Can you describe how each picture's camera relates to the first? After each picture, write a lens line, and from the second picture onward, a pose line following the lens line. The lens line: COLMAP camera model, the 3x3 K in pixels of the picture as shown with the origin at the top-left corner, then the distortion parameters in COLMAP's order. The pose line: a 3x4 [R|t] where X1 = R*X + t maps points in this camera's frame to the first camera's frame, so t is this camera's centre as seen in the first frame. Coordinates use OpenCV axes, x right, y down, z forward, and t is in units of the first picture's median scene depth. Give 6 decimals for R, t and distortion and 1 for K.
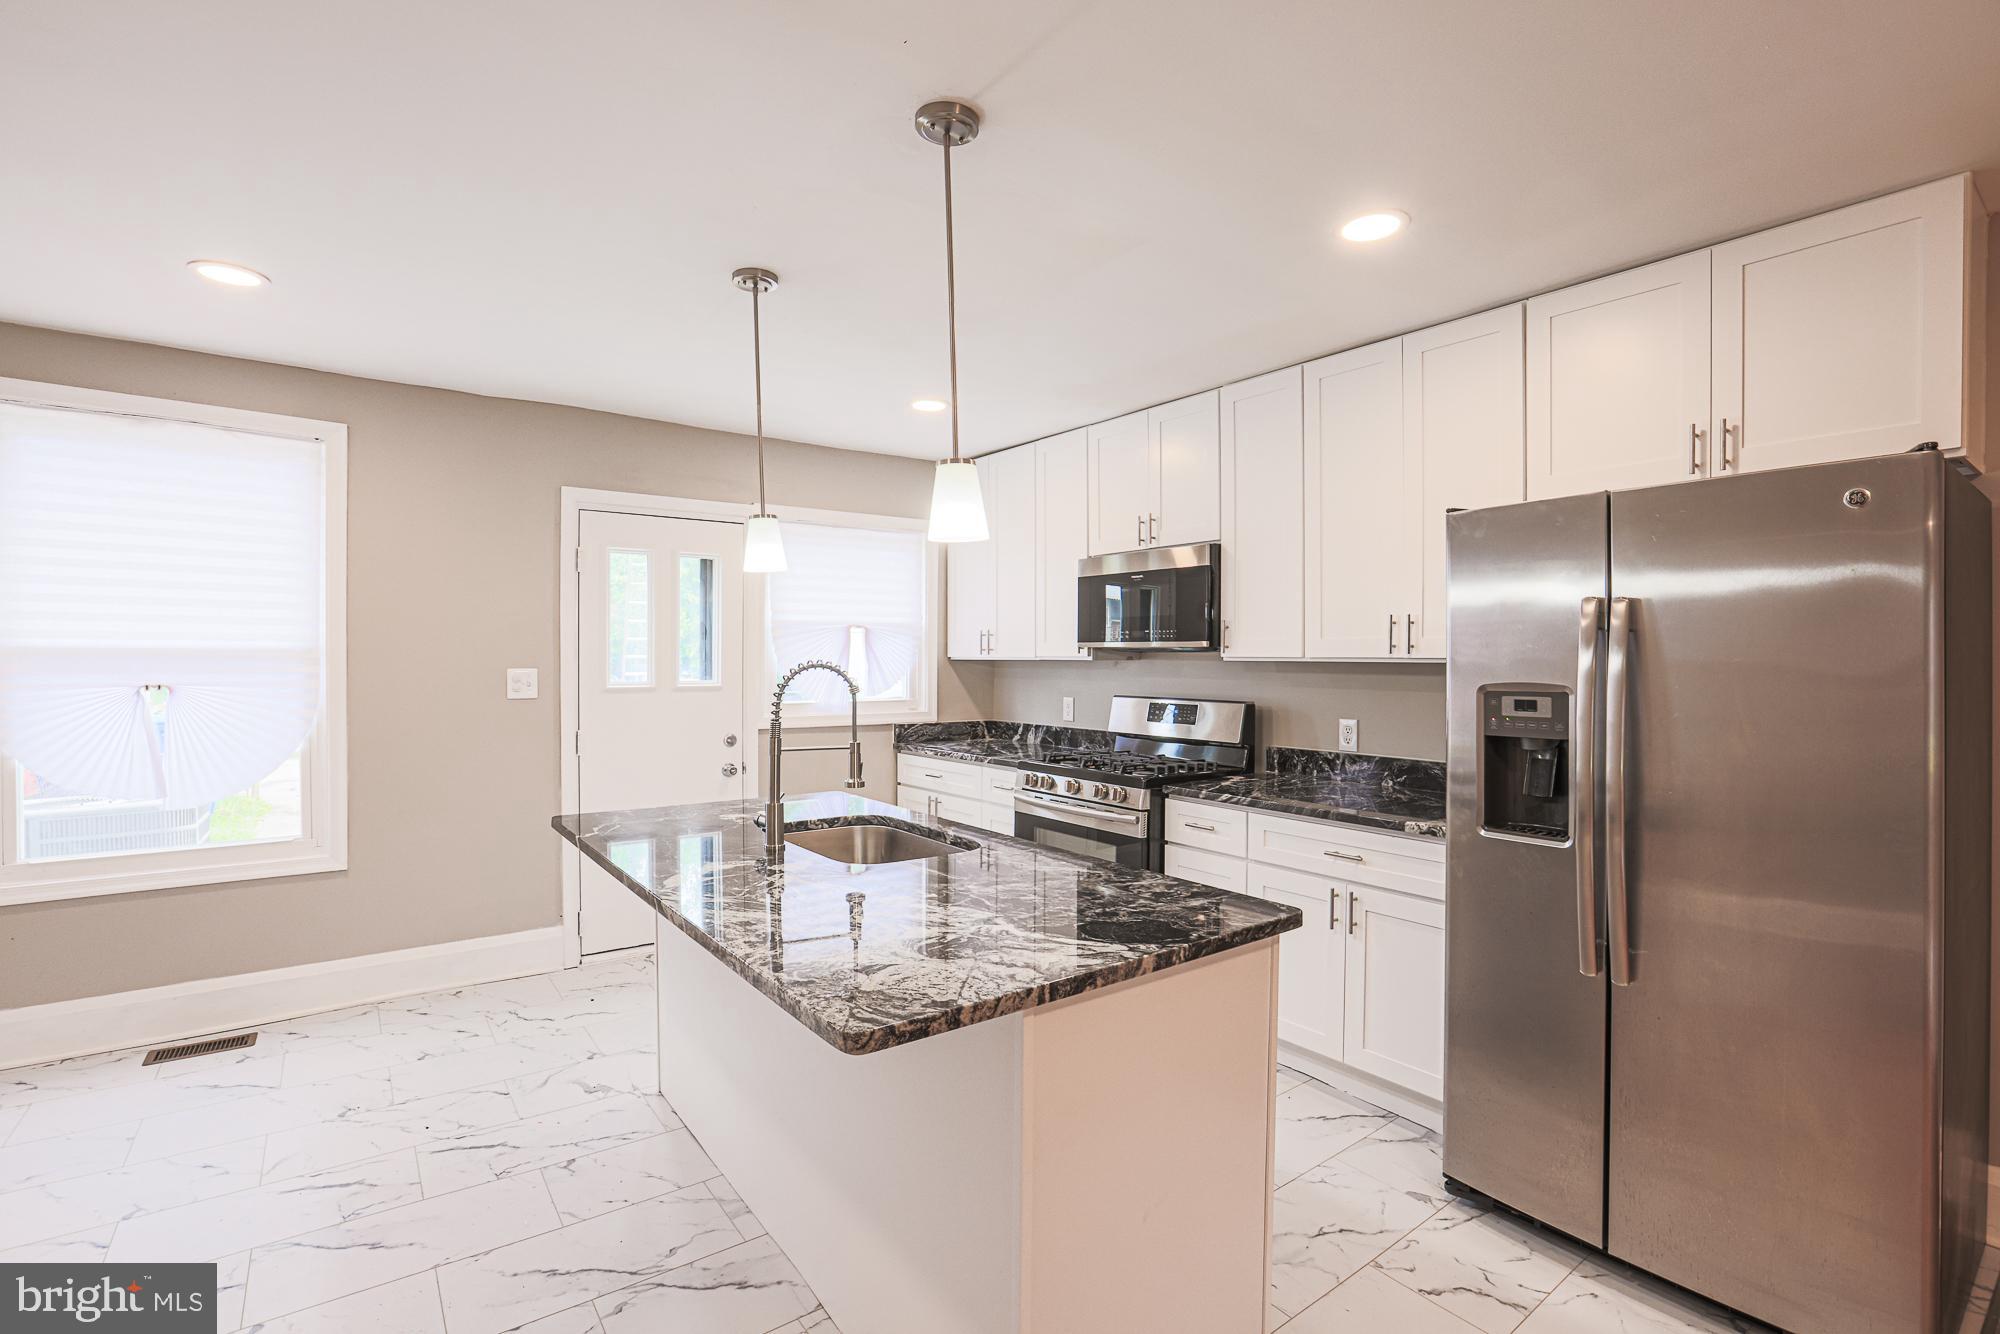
lens RADIAL K [[923.5, 0, 1009.5], [0, 923.5, 663.2], [0, 0, 1]] dist [-0.055558, 0.019293]
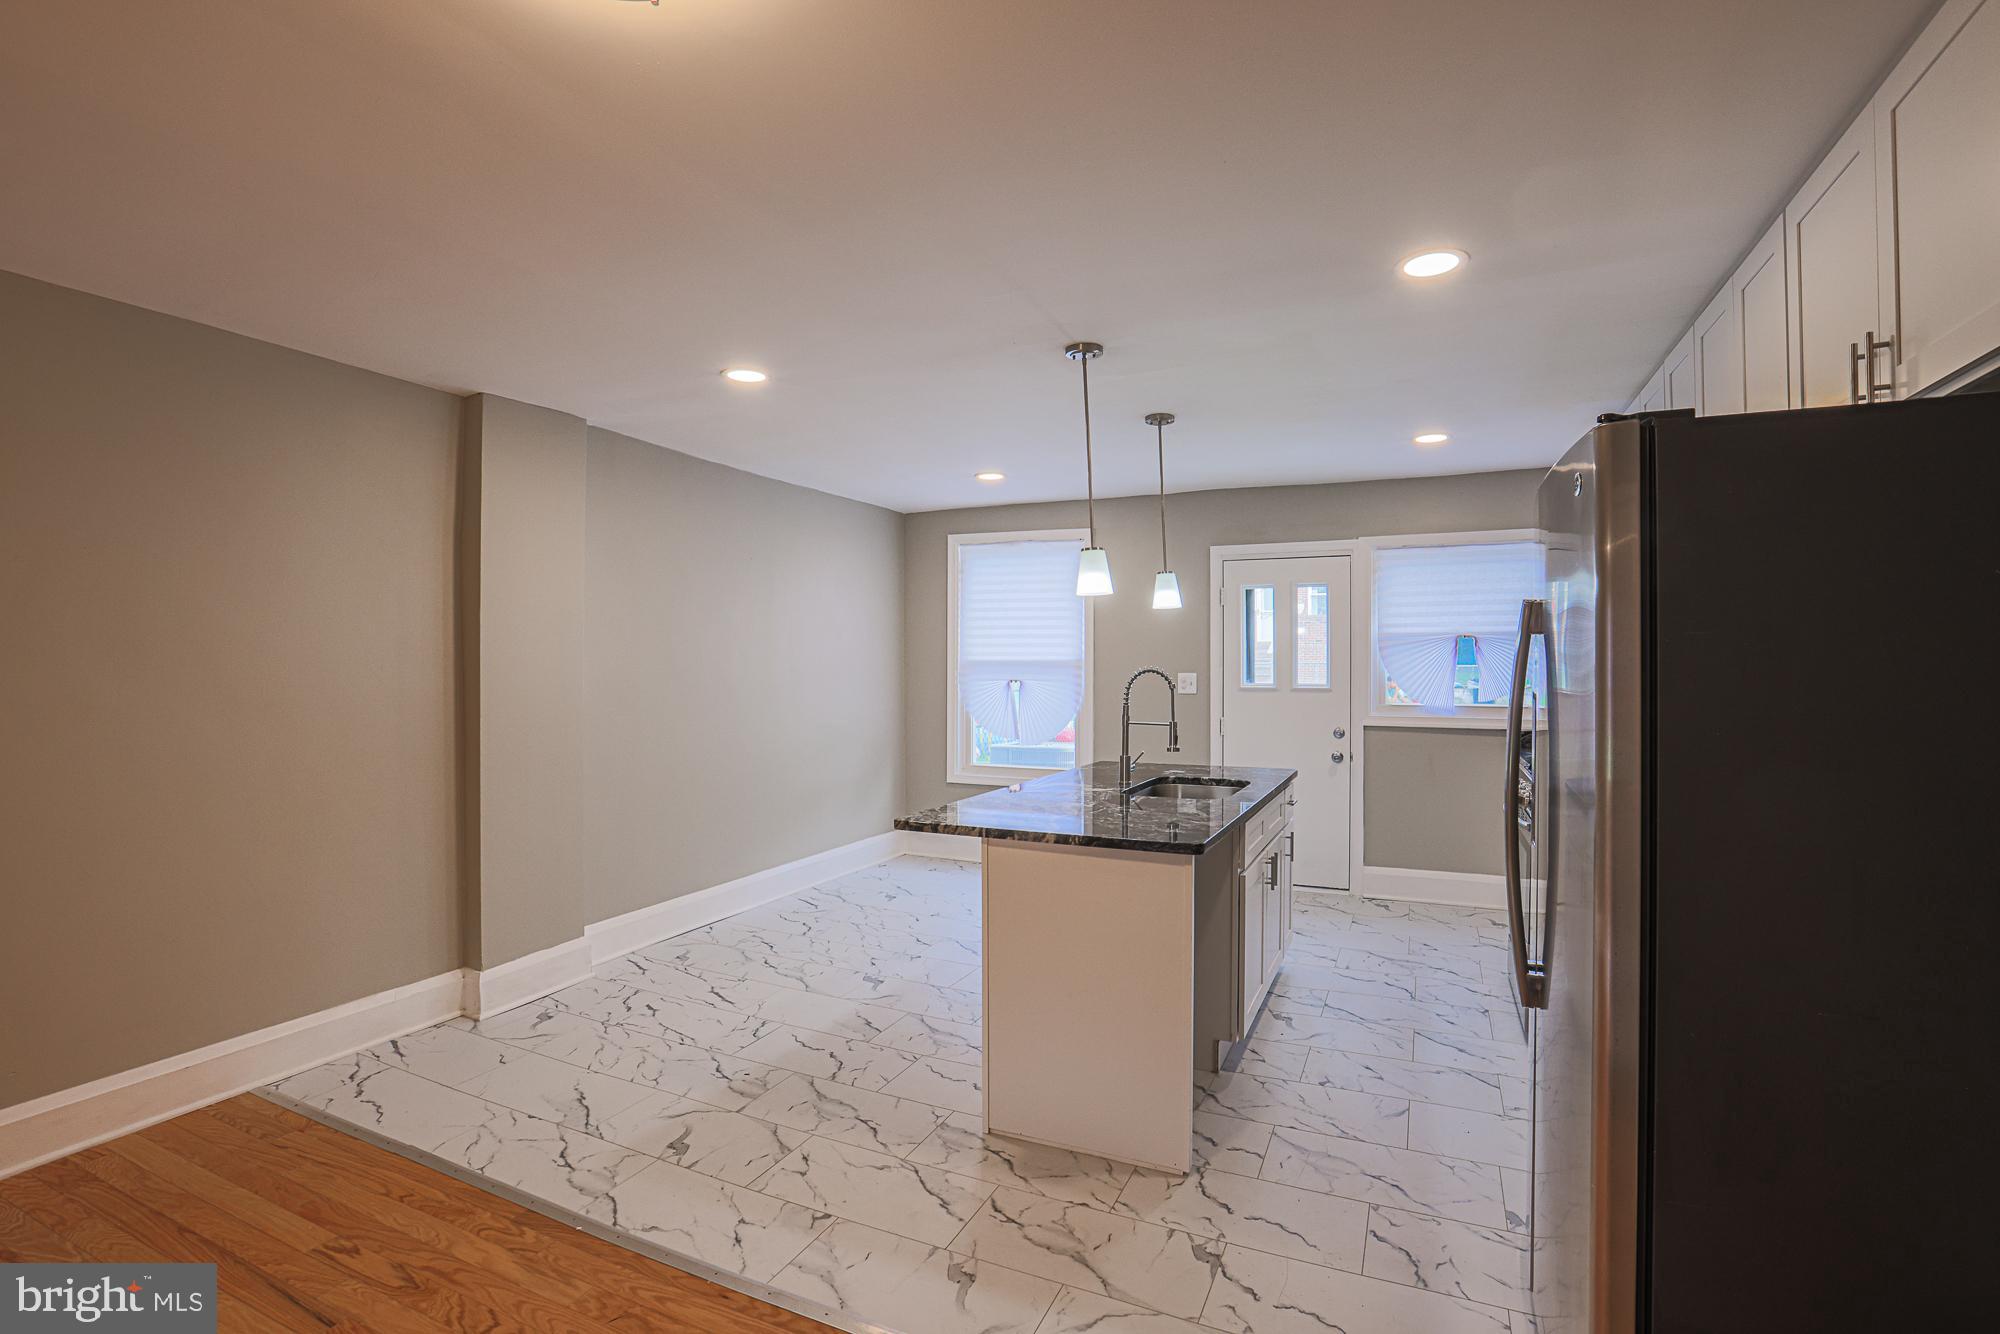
lens RADIAL K [[923.5, 0, 1009.5], [0, 923.5, 663.2], [0, 0, 1]] dist [-0.055558, 0.019293]
pose [[0.475177, -0.003392, -0.879884, 0.699547], [-0.005765, 0.999959, -0.006968, 0.001969], [0.879872, 0.008384, 0.475138, 0.035877]]
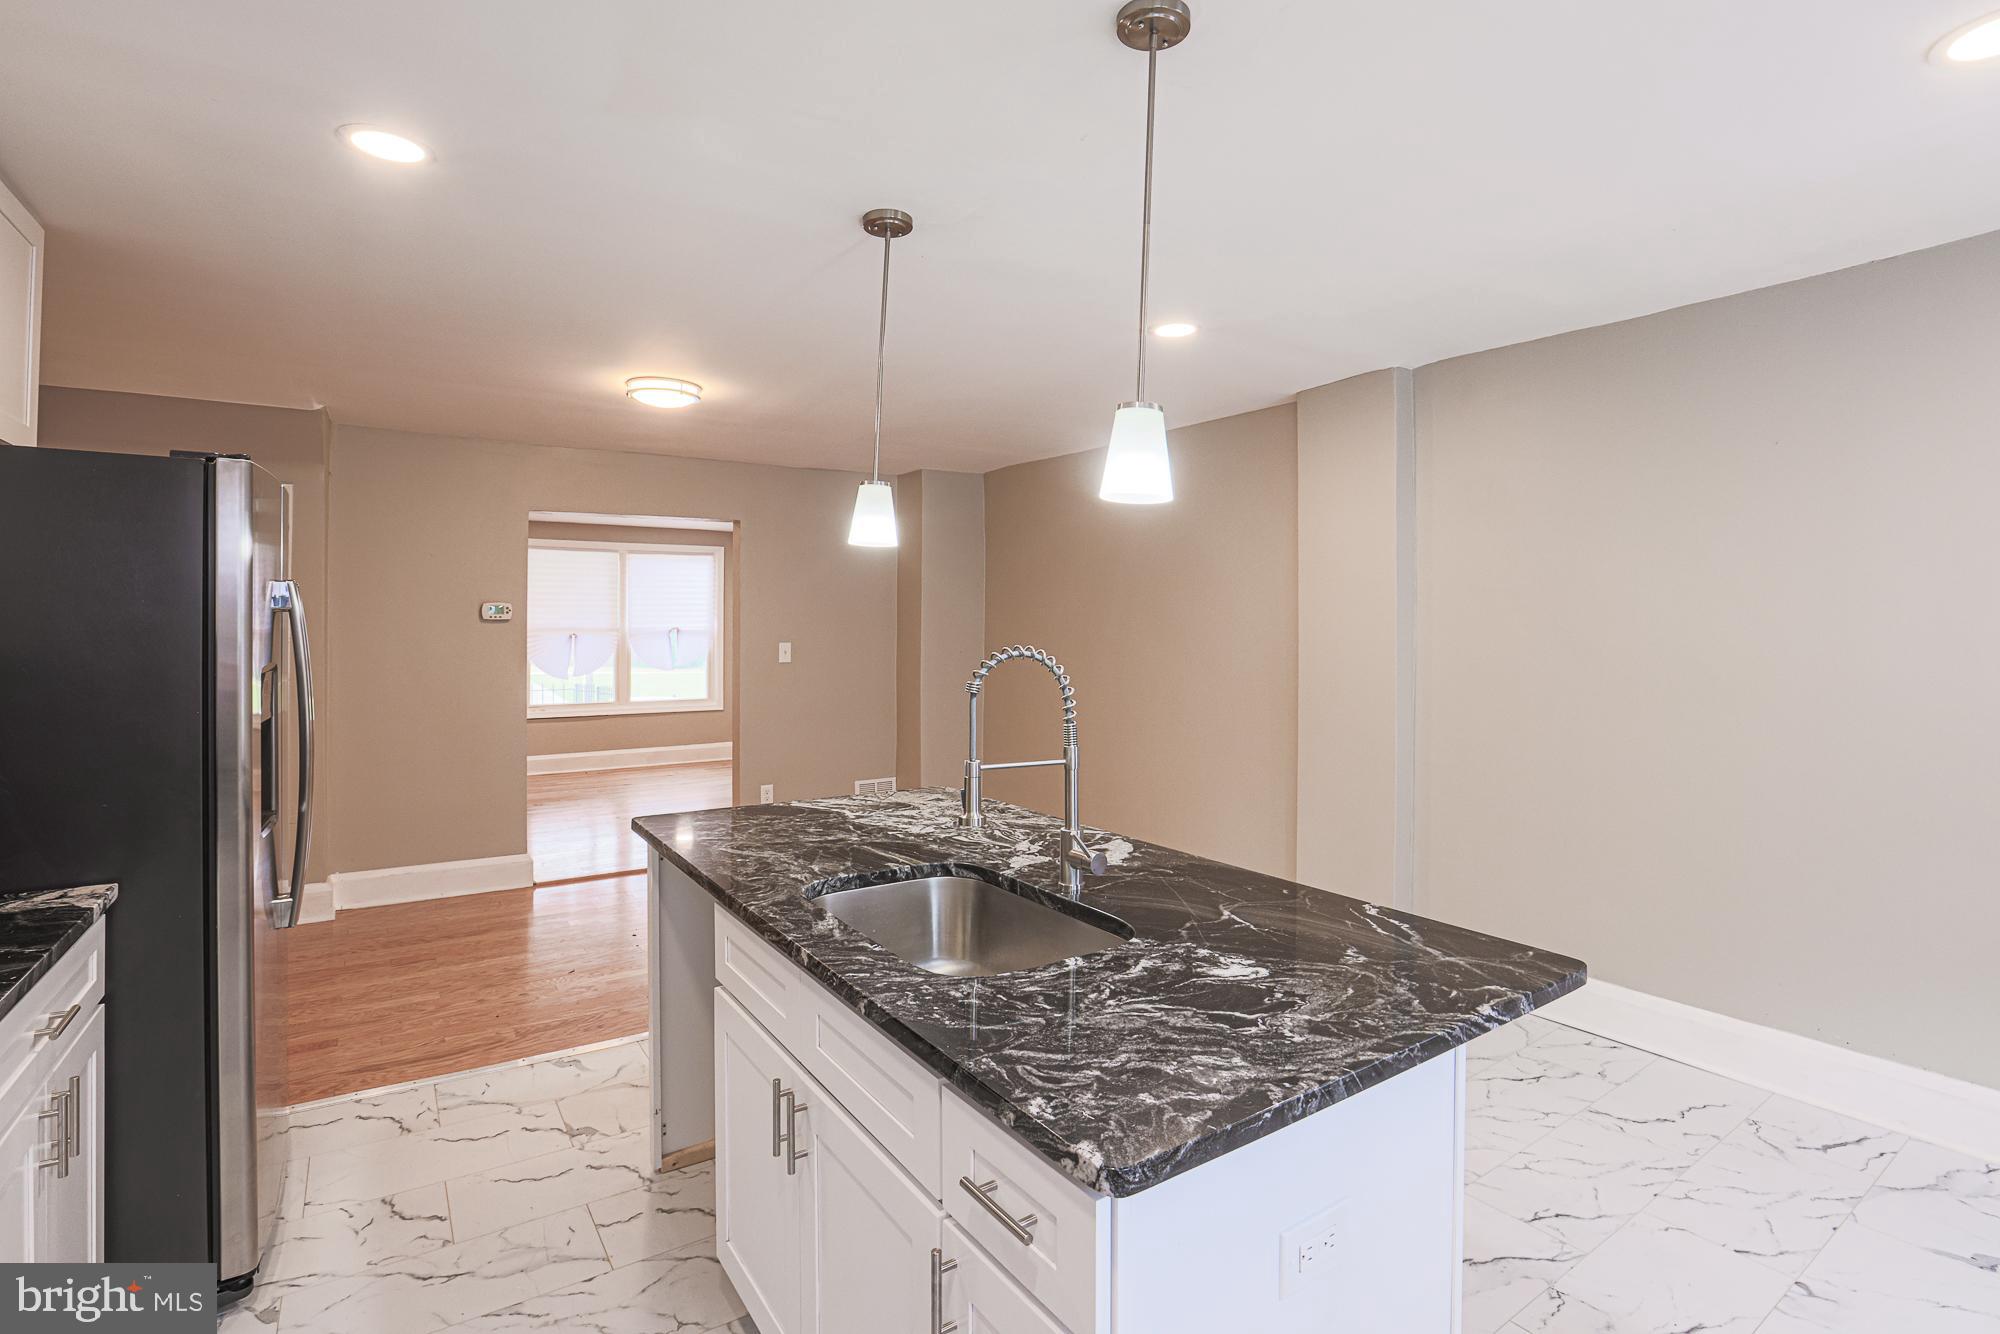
lens RADIAL K [[967.3, 0, 1009.4], [0, 967.3, 614.4], [0, 0, 1]] dist [-0.057701, 0.018575]
pose [[-0.998401, -0.003370, 0.056425, -0.162741], [-0.003661, 0.999980, -0.005060, -0.016650], [-0.056407, -0.005259, -0.998394, 1.190446]]
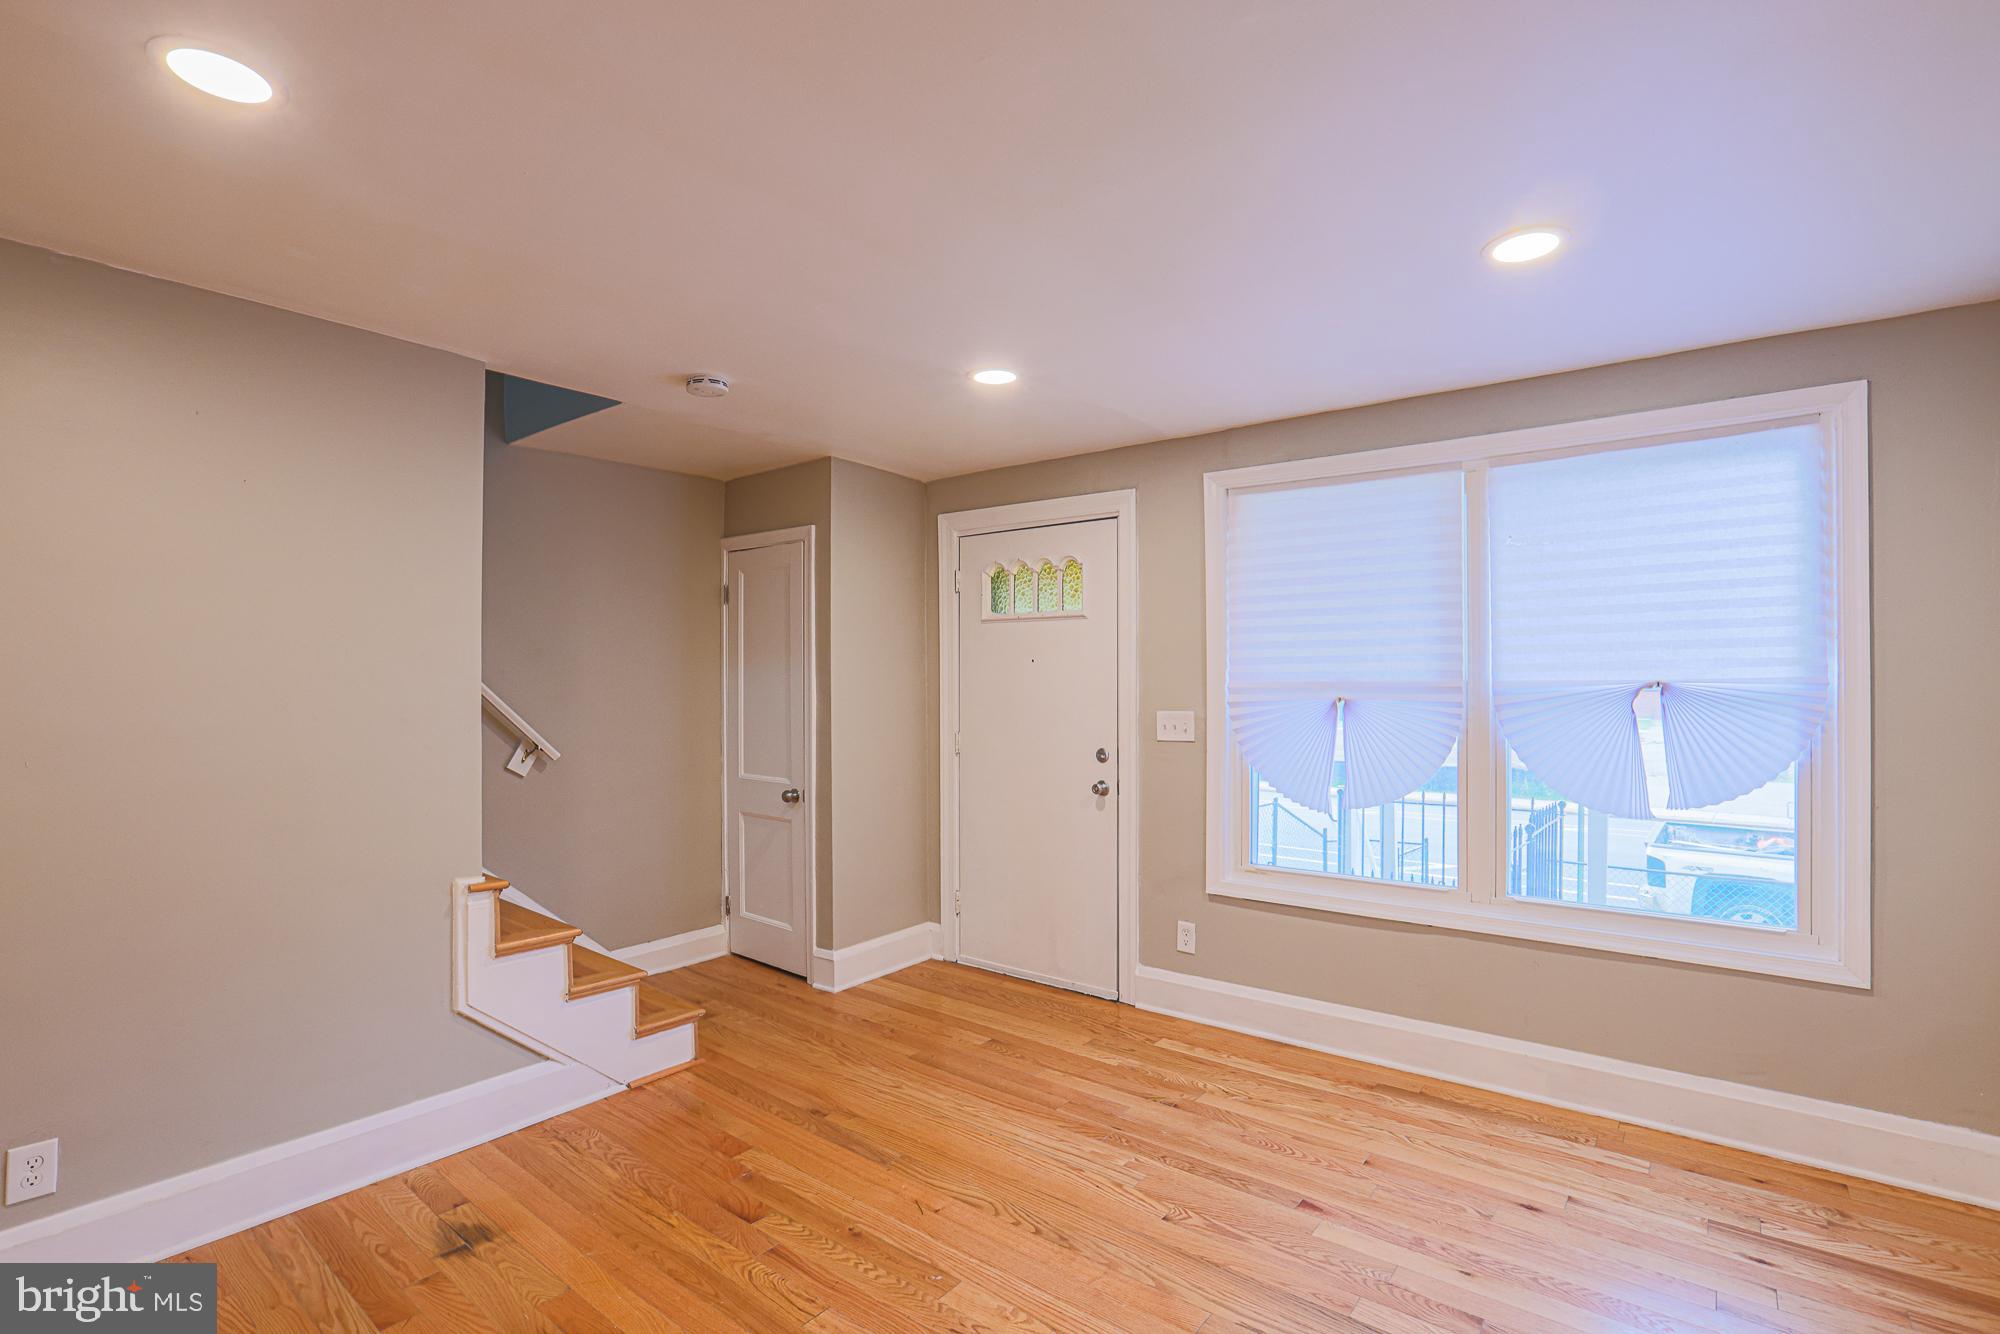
lens RADIAL K [[925.1, 0, 996.0], [0, 925.1, 667.9], [0, 0, 1]] dist [-0.059716, 0.023309]
pose [[-0.257308, 0.012633, 0.966247, 0.346390], [0.008098, 0.999908, -0.010917, 0.004052], [-0.966295, 0.005015, -0.257387, -0.791656]]
